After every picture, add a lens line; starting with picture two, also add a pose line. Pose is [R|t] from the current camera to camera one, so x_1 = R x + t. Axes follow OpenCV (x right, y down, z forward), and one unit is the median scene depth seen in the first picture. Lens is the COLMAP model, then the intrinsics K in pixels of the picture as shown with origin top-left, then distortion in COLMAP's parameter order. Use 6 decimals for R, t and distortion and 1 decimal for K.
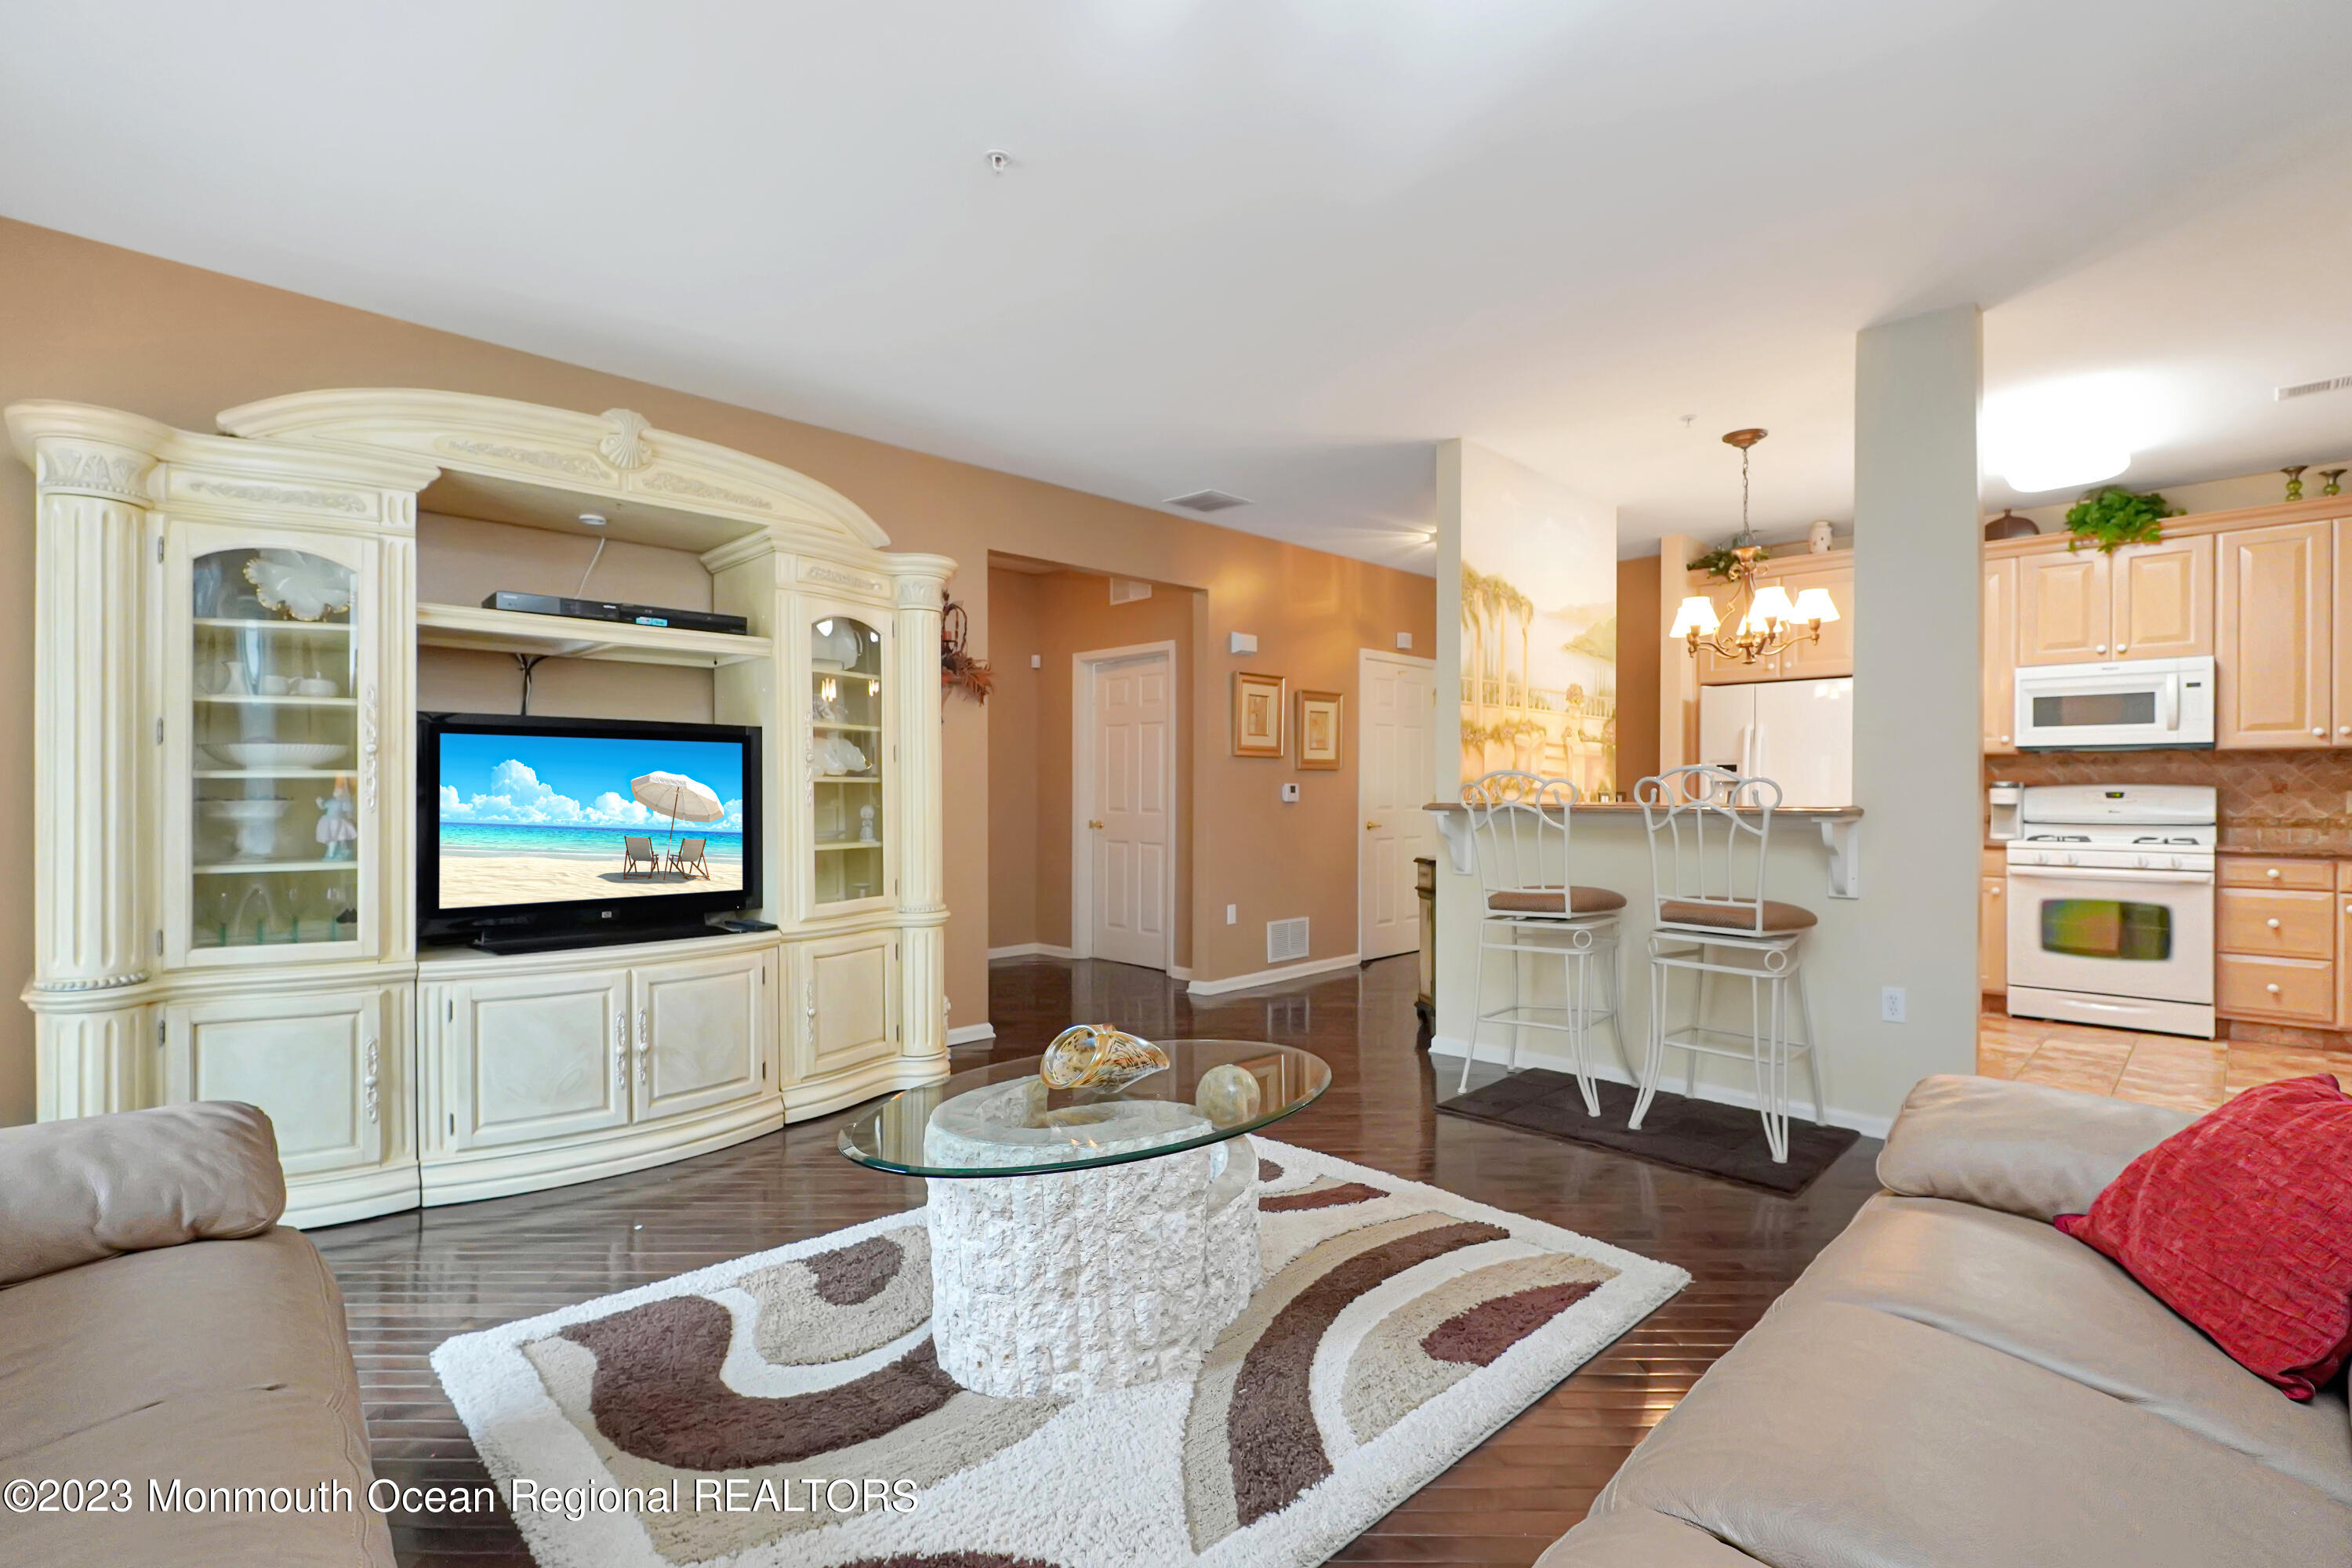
lens RADIAL K [[1081.1, 0, 1170.7], [0, 1081.1, 795.0], [0, 0, 1]] dist [-0.000812, 0.000004]
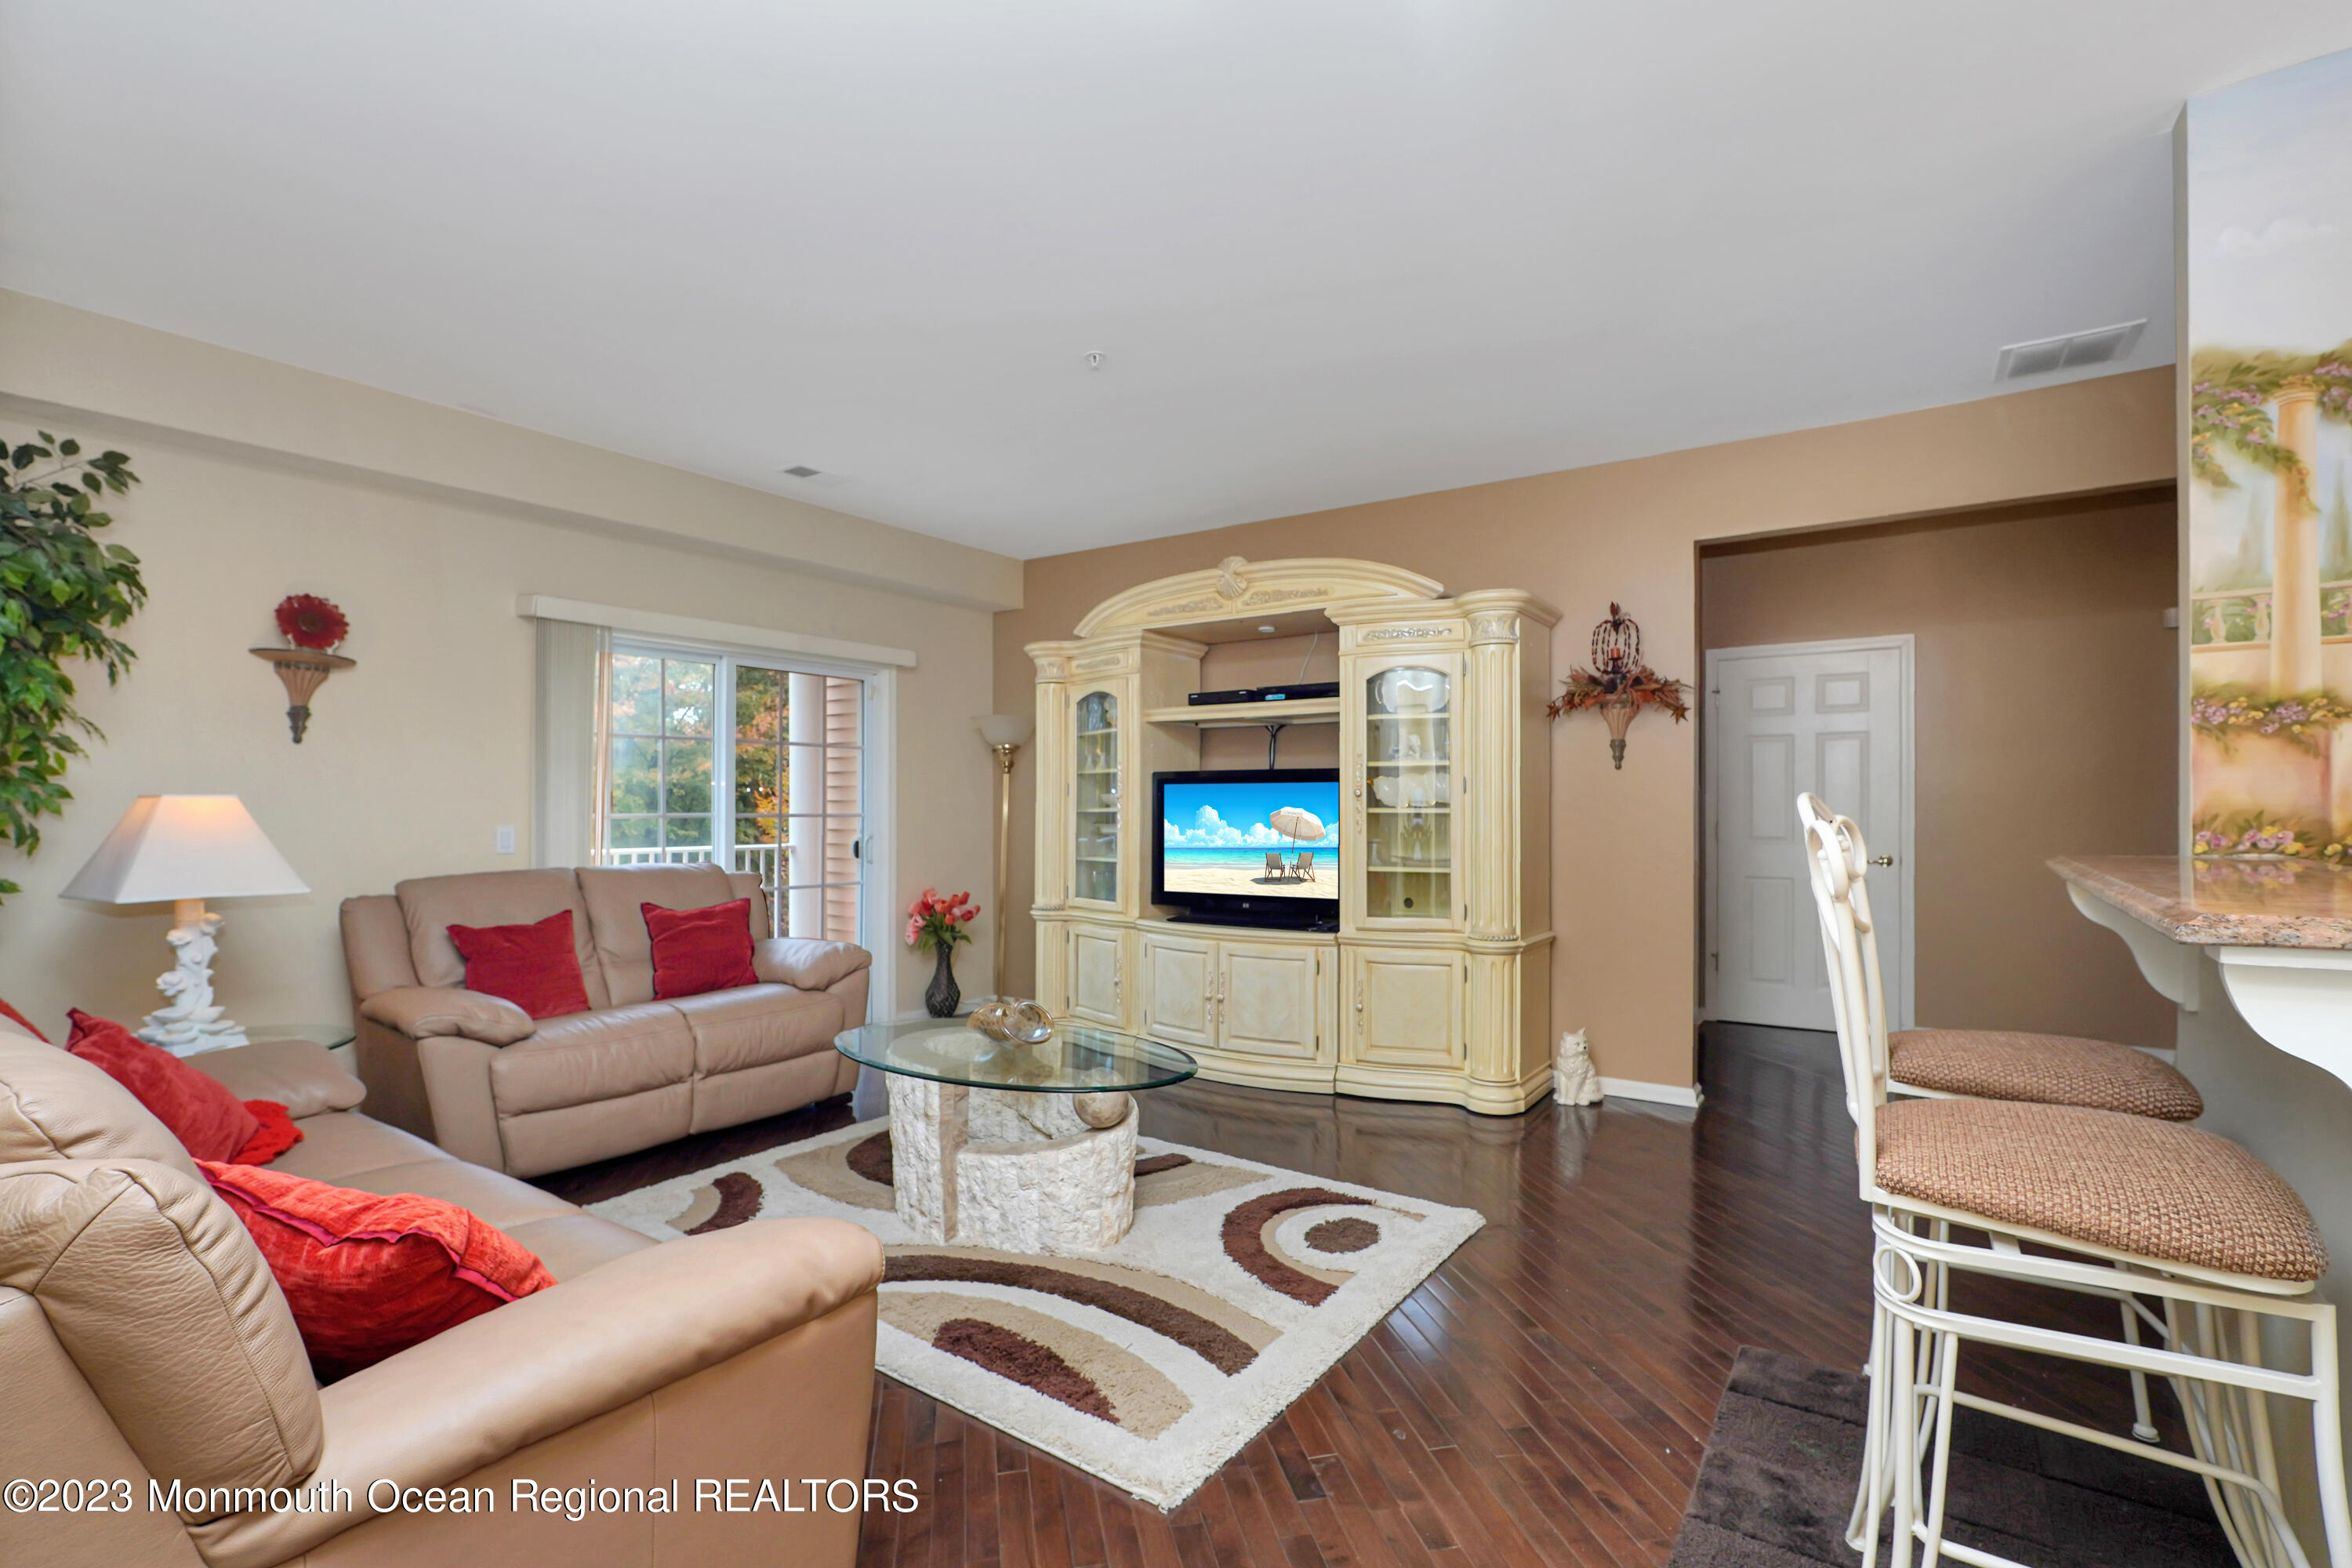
lens RADIAL K [[1081.1, 0, 1170.7], [0, 1081.1, 795.0], [0, 0, 1]] dist [-0.000812, 0.000004]
pose [[0.200220, -0.009988, -0.979700, 0.875932], [-0.001426, 0.999944, -0.010486, -0.021622], [0.979750, 0.003496, 0.200194, 0.615174]]
